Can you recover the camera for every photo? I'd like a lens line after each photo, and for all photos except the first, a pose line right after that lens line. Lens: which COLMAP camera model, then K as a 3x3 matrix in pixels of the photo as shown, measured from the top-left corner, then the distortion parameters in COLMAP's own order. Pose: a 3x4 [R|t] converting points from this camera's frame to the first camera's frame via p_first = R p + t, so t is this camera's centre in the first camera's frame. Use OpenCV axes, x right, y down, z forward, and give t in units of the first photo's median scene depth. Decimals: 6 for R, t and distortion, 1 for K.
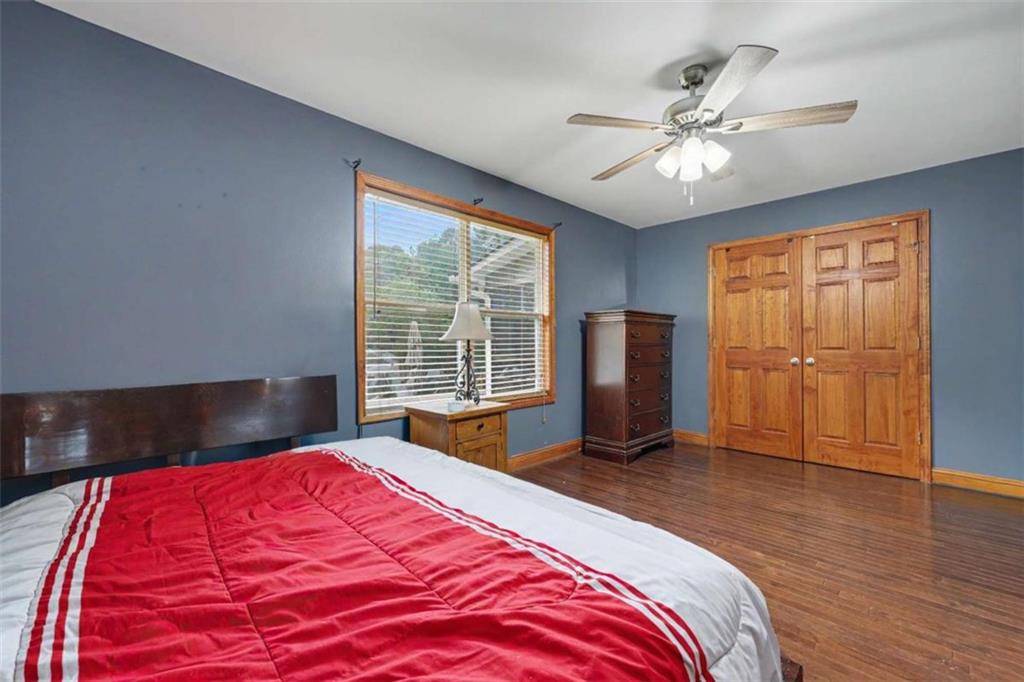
lens RADIAL K [[416.7, 0, 509.7], [0, 416.7, 343.6], [0, 0, 1]] dist [-0.000432, -0.000055]
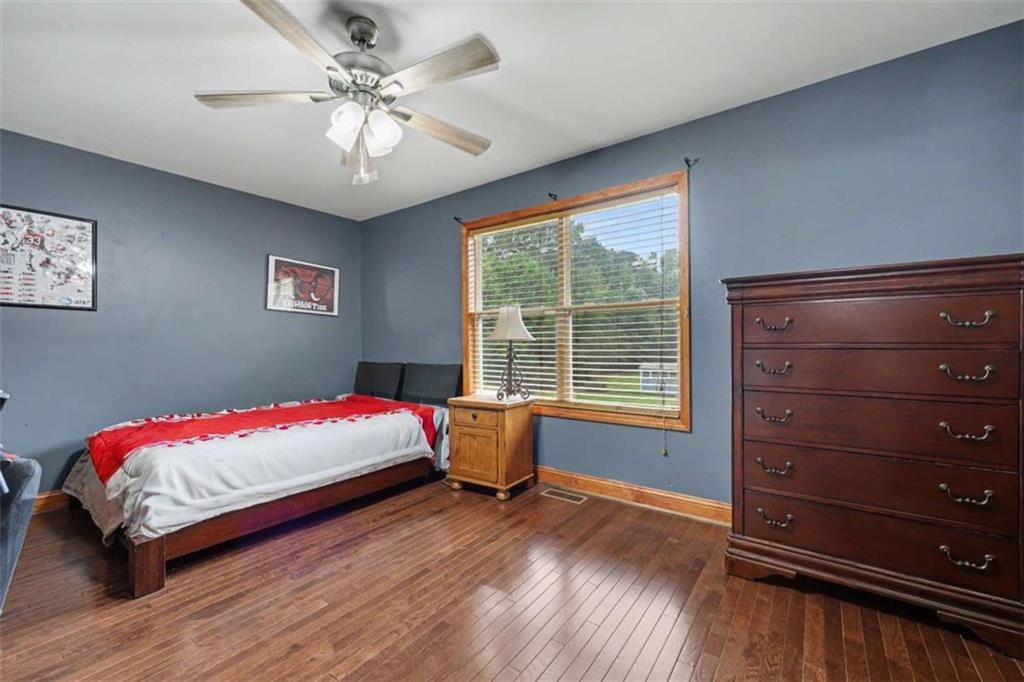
lens RADIAL K [[416.7, 0, 509.7], [0, 416.7, 343.6], [0, 0, 1]] dist [-0.000432, -0.000055]
pose [[0.162365, 0.000409, -0.986731, 0.996082], [0.004164, 0.999991, 0.001100, 0.000159], [0.986722, -0.004288, 0.162362, 0.856638]]
